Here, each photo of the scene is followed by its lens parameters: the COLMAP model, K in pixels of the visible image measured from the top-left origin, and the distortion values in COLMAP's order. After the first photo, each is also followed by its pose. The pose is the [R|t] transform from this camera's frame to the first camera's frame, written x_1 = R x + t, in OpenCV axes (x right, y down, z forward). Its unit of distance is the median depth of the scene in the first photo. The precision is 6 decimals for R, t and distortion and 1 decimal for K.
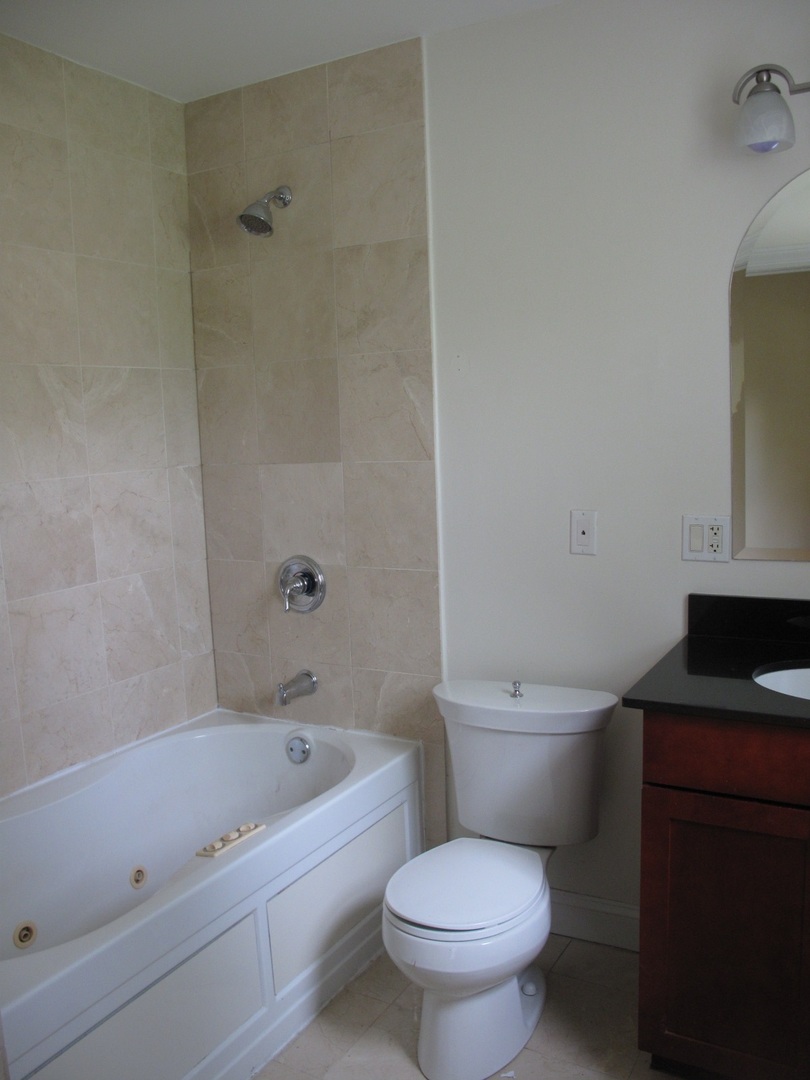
lens RADIAL K [[902.4, 0, 403.8], [0, 902.4, 547.3], [0, 0, 1]] dist [-0.143943, 0.106234]
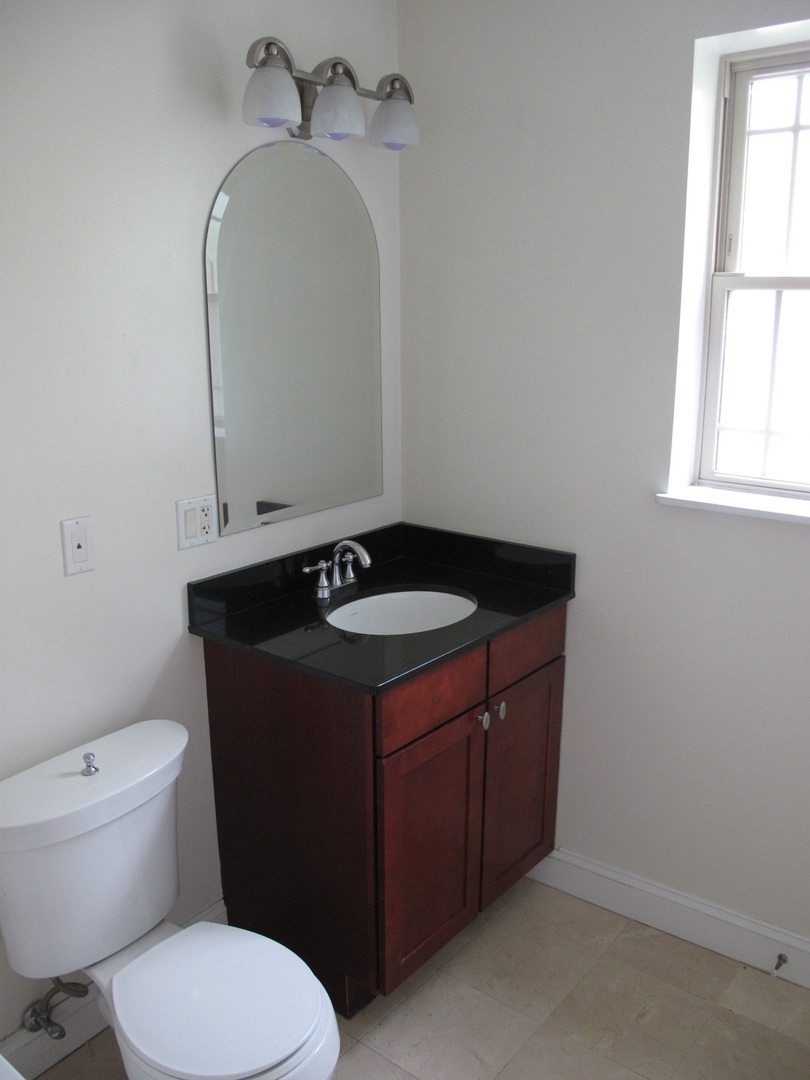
lens RADIAL K [[902.4, 0, 403.8], [0, 902.4, 547.3], [0, 0, 1]] dist [-0.143943, 0.106234]
pose [[0.142108, -0.210535, 0.967202, -0.555784], [0.127758, 0.972847, 0.192993, -0.139198], [-0.981572, 0.096142, 0.165147, 0.628950]]
